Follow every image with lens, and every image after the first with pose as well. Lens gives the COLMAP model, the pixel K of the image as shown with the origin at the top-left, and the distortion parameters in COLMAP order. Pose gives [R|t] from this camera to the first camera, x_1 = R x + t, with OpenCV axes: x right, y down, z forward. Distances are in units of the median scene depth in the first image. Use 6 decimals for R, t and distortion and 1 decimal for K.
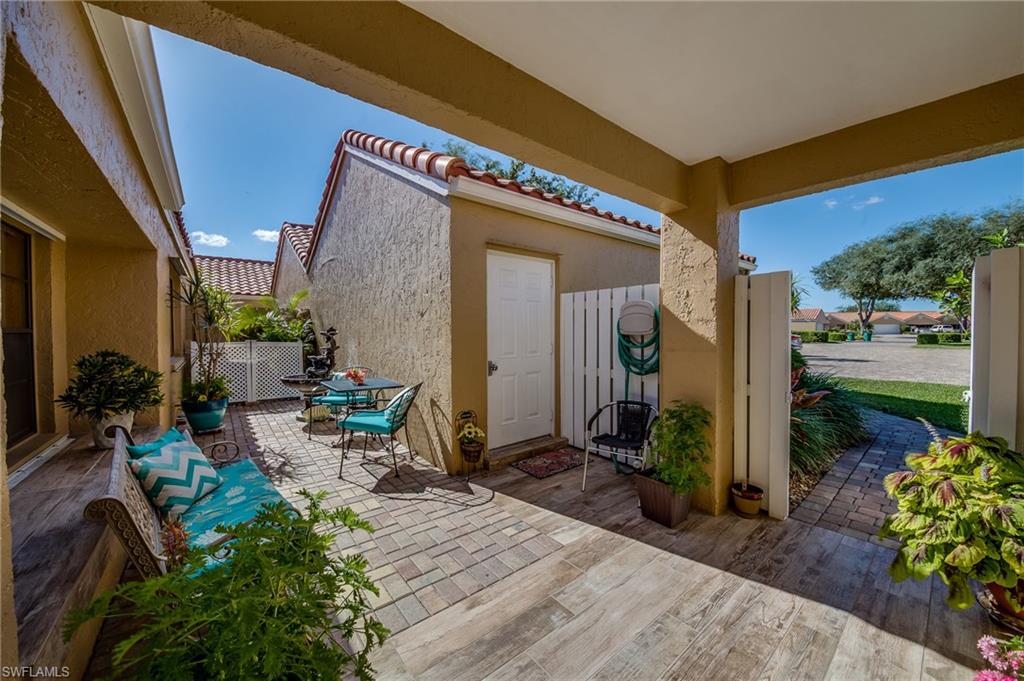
lens RADIAL K [[372.1, 0, 505.5], [0, 372.1, 337.2], [0, 0, 1]] dist [-0.023147, -0.000212]
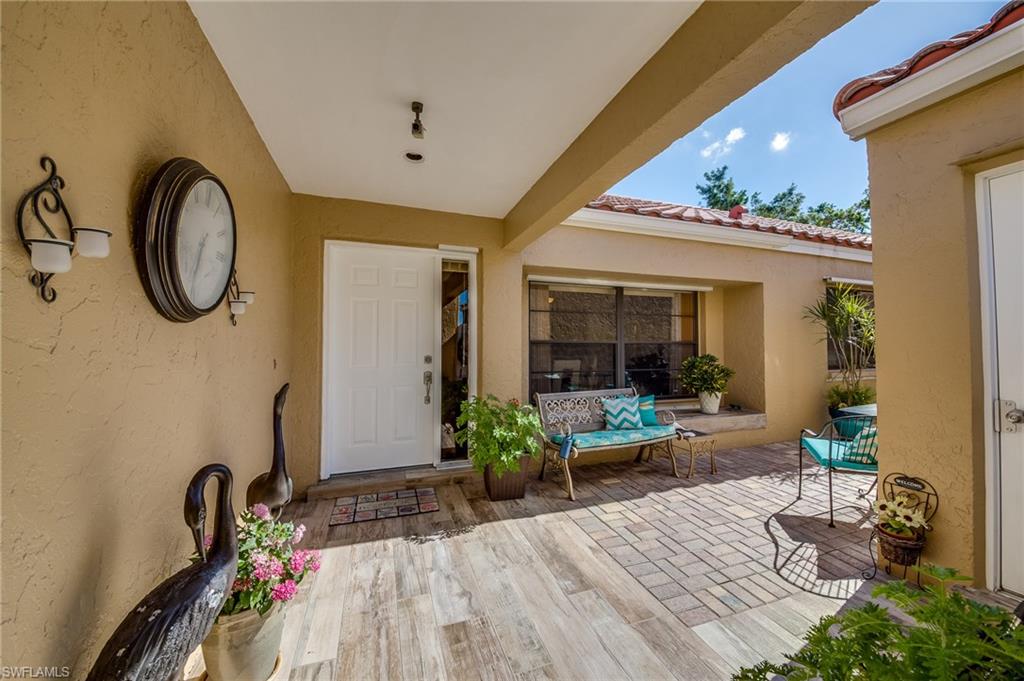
lens RADIAL K [[372.1, 0, 510.6], [0, 372.1, 338.0], [0, 0, 1]] dist [-0.023147, -0.000212]
pose [[-0.341557, -0.011929, -0.939785, 0.772202], [-0.018112, 0.999817, -0.006108, -0.006508], [0.939686, 0.014935, -0.341711, 0.713838]]
